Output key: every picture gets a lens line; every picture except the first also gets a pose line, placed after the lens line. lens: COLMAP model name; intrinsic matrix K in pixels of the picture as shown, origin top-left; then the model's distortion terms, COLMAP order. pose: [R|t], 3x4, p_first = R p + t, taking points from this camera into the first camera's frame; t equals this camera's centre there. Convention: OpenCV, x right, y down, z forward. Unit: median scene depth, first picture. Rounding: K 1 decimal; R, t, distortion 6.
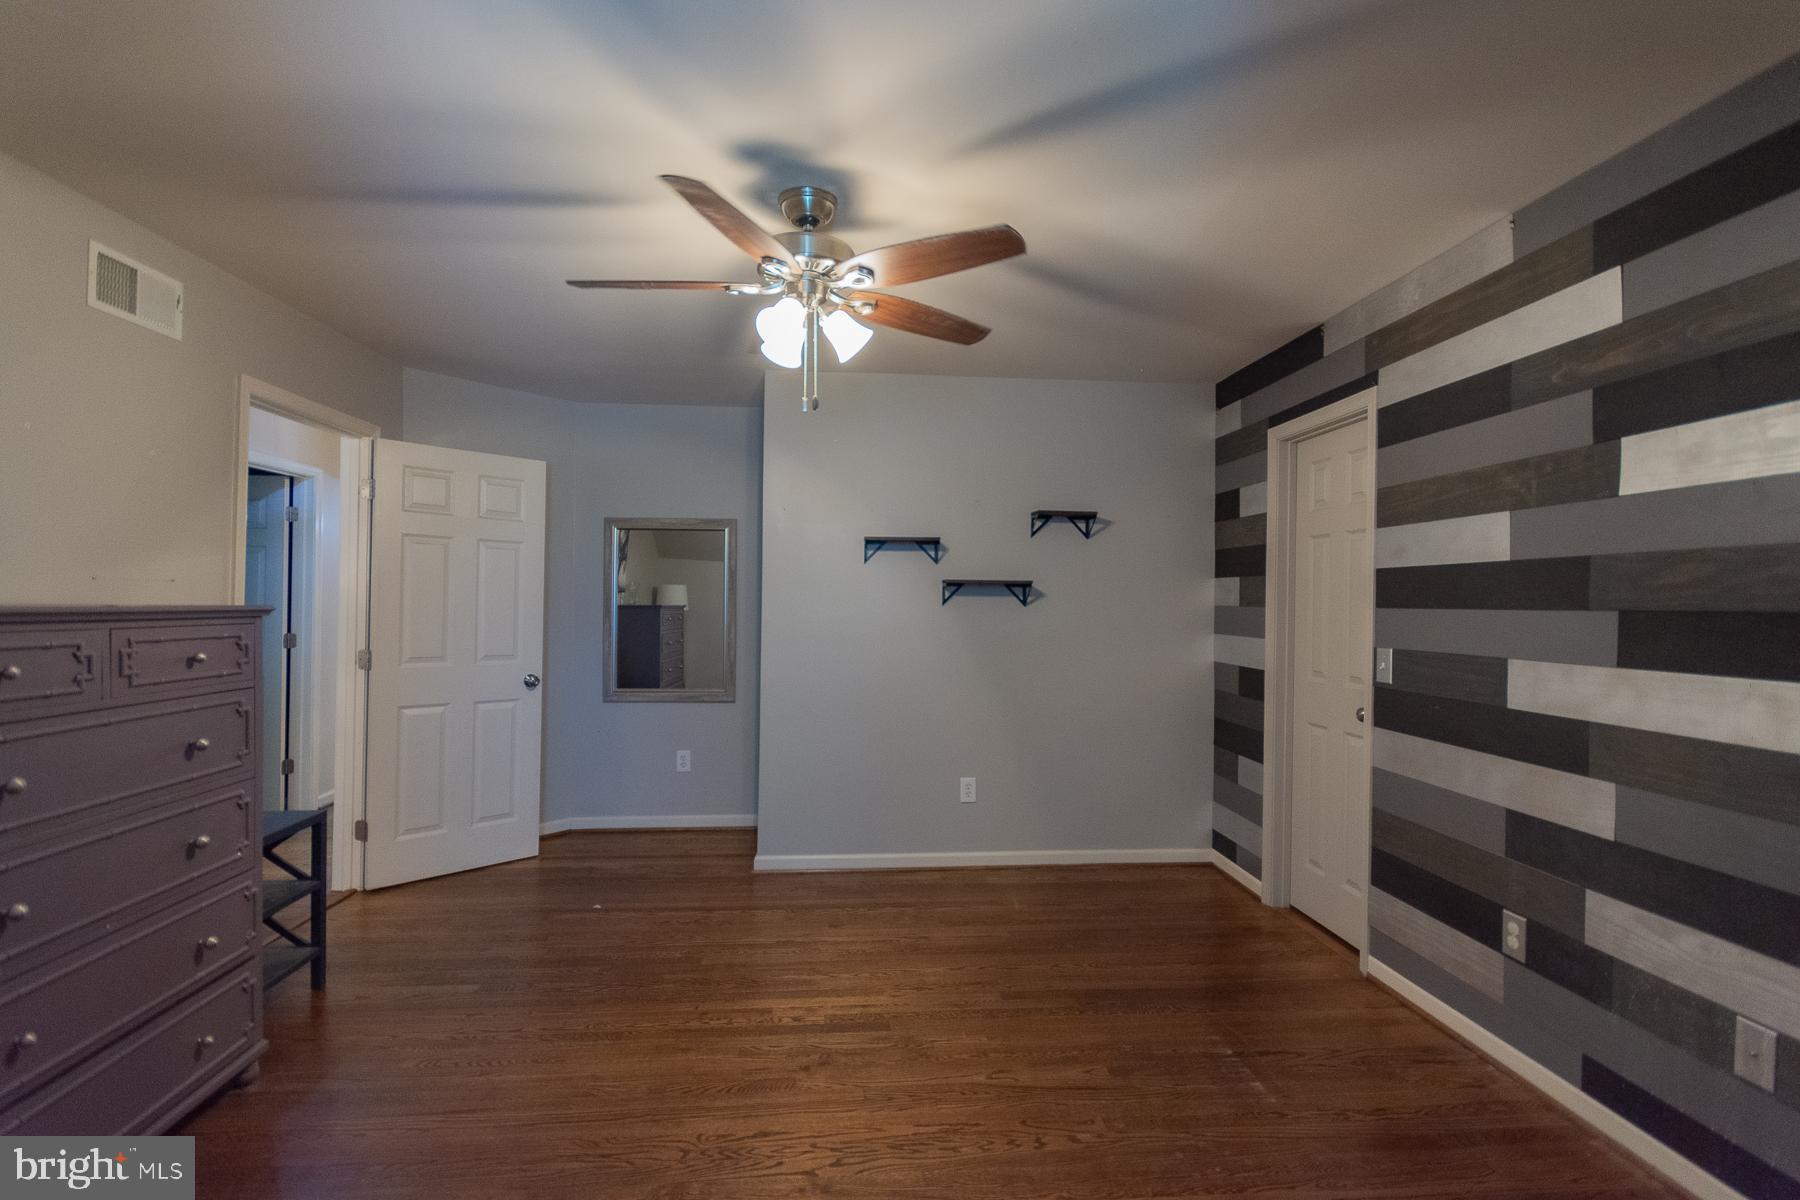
lens RADIAL K [[812.5, 0, 895.6], [0, 812.5, 603.5], [0, 0, 1]] dist [0.000800, -0.000821]
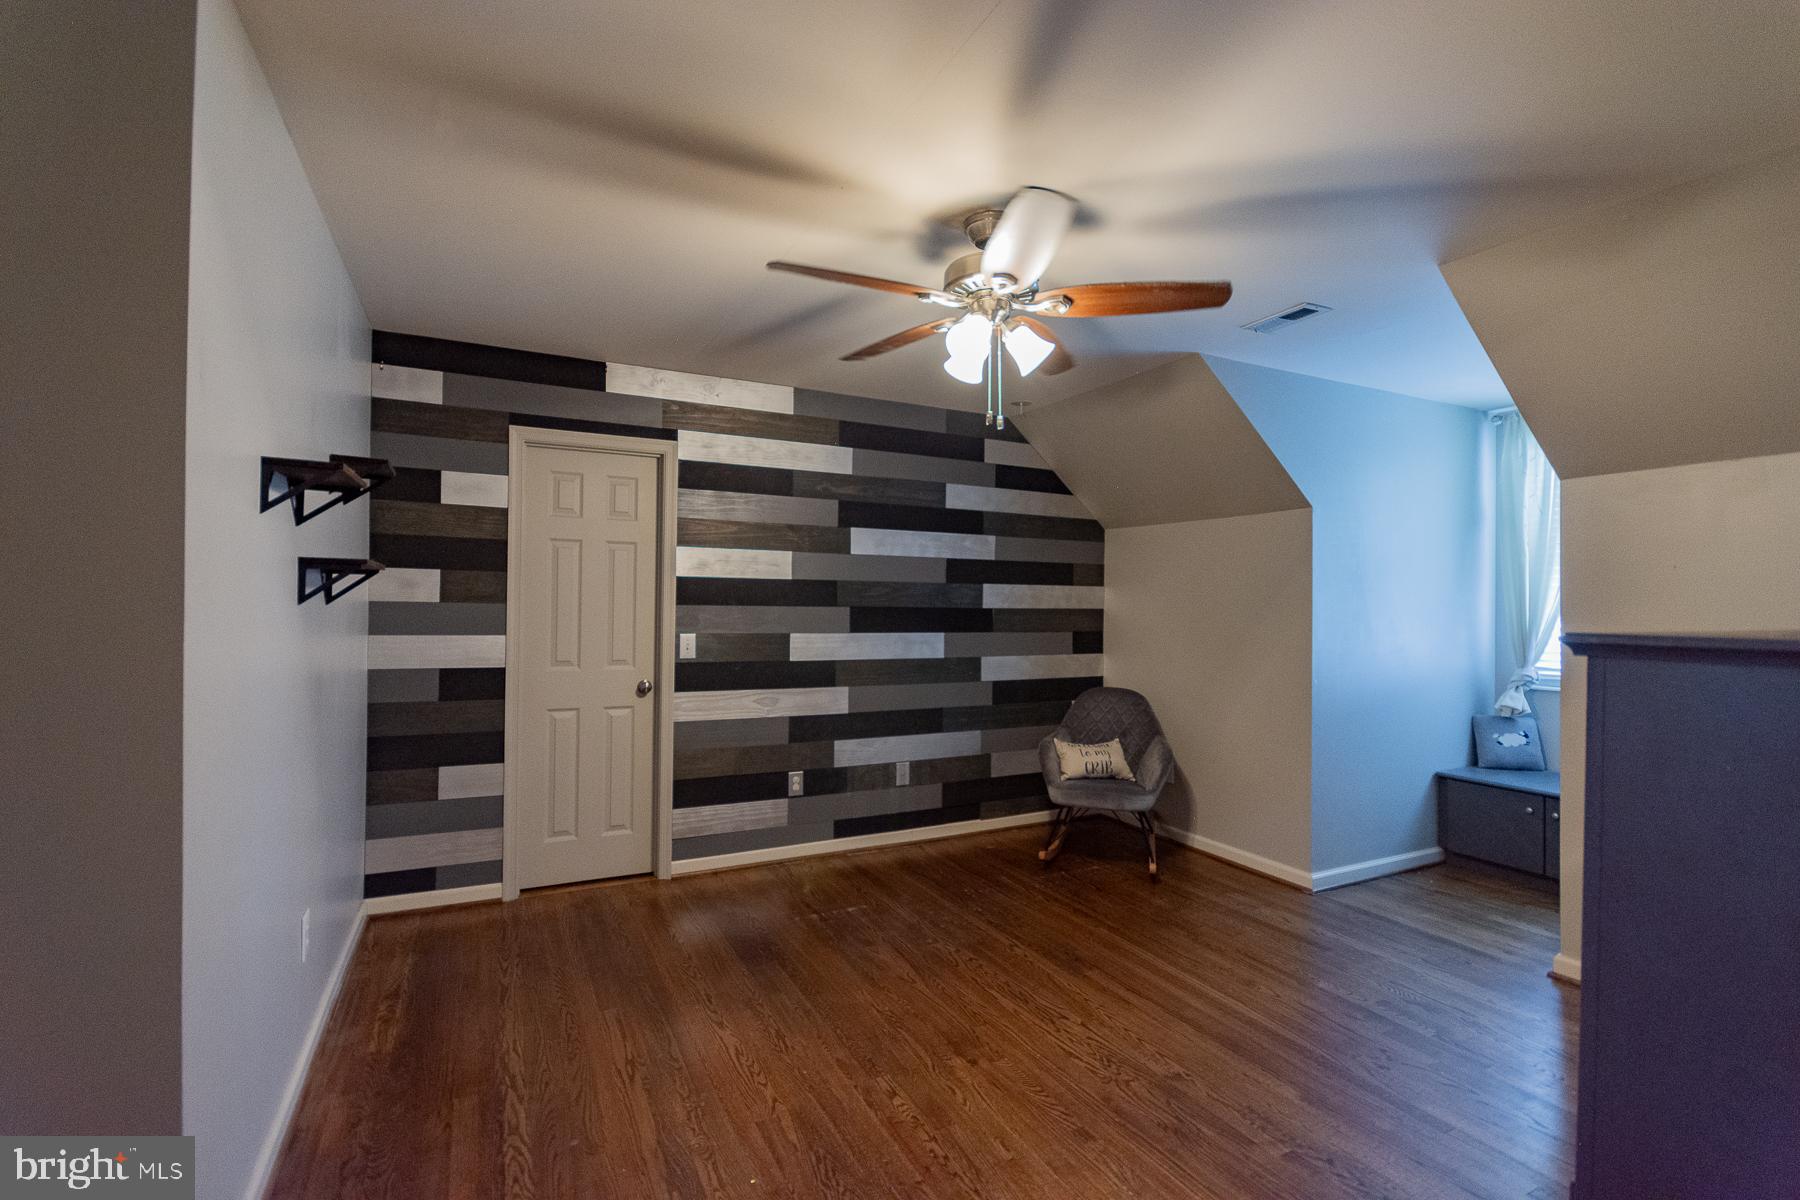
lens RADIAL K [[812.5, 0, 895.6], [0, 812.5, 603.5], [0, 0, 1]] dist [0.000800, -0.000821]
pose [[-0.374414, -0.010771, 0.927199, -1.023290], [-0.011800, 0.999907, 0.006850, -0.013665], [-0.927187, -0.008376, -0.374506, 1.482792]]
